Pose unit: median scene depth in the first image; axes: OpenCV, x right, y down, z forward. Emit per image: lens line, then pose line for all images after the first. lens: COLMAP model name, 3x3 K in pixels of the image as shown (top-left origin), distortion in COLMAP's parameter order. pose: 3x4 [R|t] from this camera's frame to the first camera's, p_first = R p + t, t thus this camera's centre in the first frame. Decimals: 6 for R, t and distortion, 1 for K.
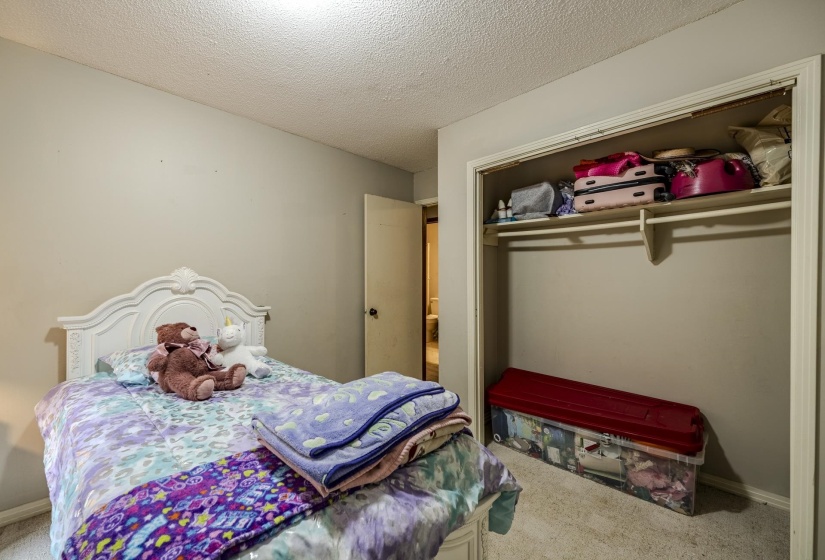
lens RADIAL K [[334.0, 0, 407.8], [0, 334.0, 278.7], [0, 0, 1]] dist [0.002381, -0.000942]
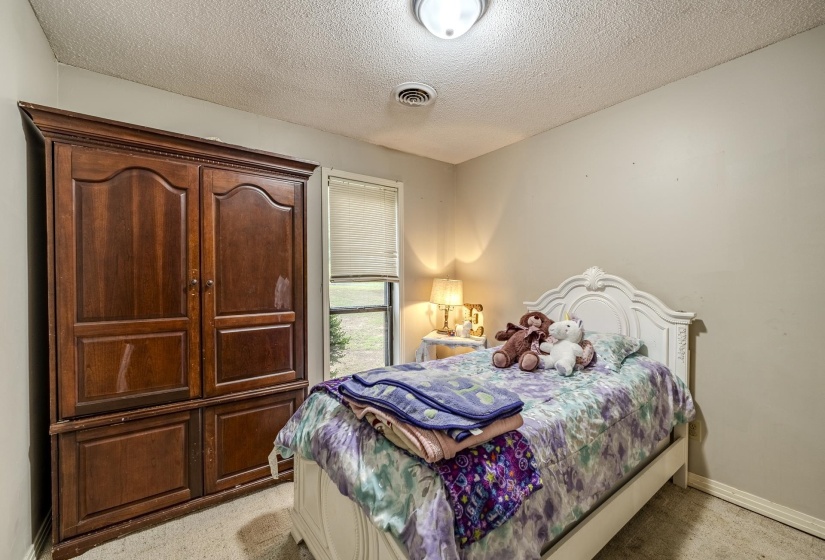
lens RADIAL K [[334.0, 0, 408.2], [0, 334.0, 281.4], [0, 0, 1]] dist [0.002381, -0.000942]
pose [[-0.167591, 0.004179, -0.985848, 0.716091], [0.002468, 0.999990, 0.003820, 0.012220], [0.985853, -0.001793, -0.167600, 0.814400]]
